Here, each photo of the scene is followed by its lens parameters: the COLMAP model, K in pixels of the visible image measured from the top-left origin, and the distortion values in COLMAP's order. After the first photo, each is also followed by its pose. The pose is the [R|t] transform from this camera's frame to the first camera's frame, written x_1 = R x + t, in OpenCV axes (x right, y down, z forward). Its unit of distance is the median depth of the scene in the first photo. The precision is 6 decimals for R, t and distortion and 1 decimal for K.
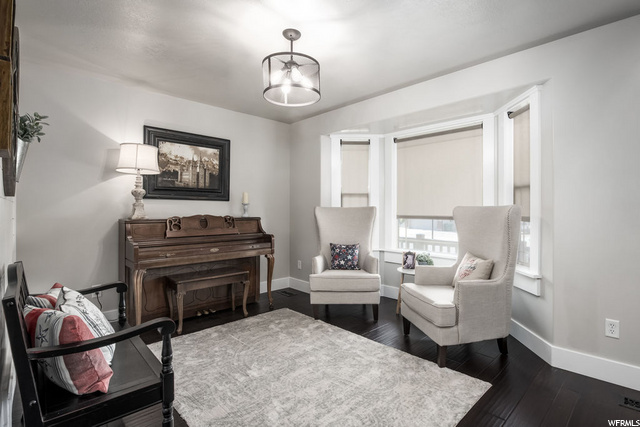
lens RADIAL K [[328.0, 0, 321.2], [0, 328.0, 208.4], [0, 0, 1]] dist [-0.020020, -0.001599]
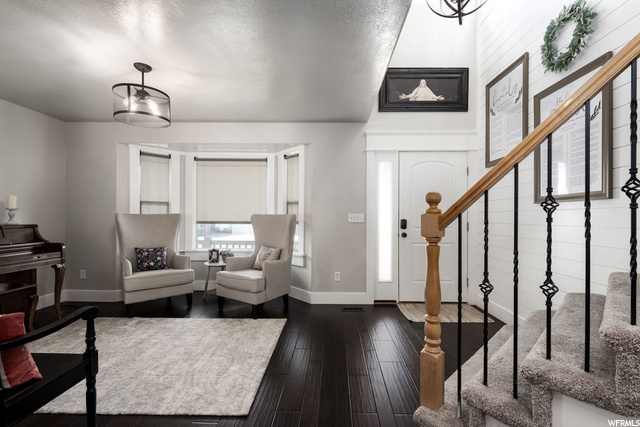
lens RADIAL K [[328.0, 0, 320.3], [0, 328.0, 214.1], [0, 0, 1]] dist [-0.020020, -0.001599]
pose [[0.715672, 0.007567, 0.698396, -0.401061], [-0.006028, 0.999971, -0.004657, -0.001835], [-0.698411, -0.000877, 0.715697, -0.257367]]
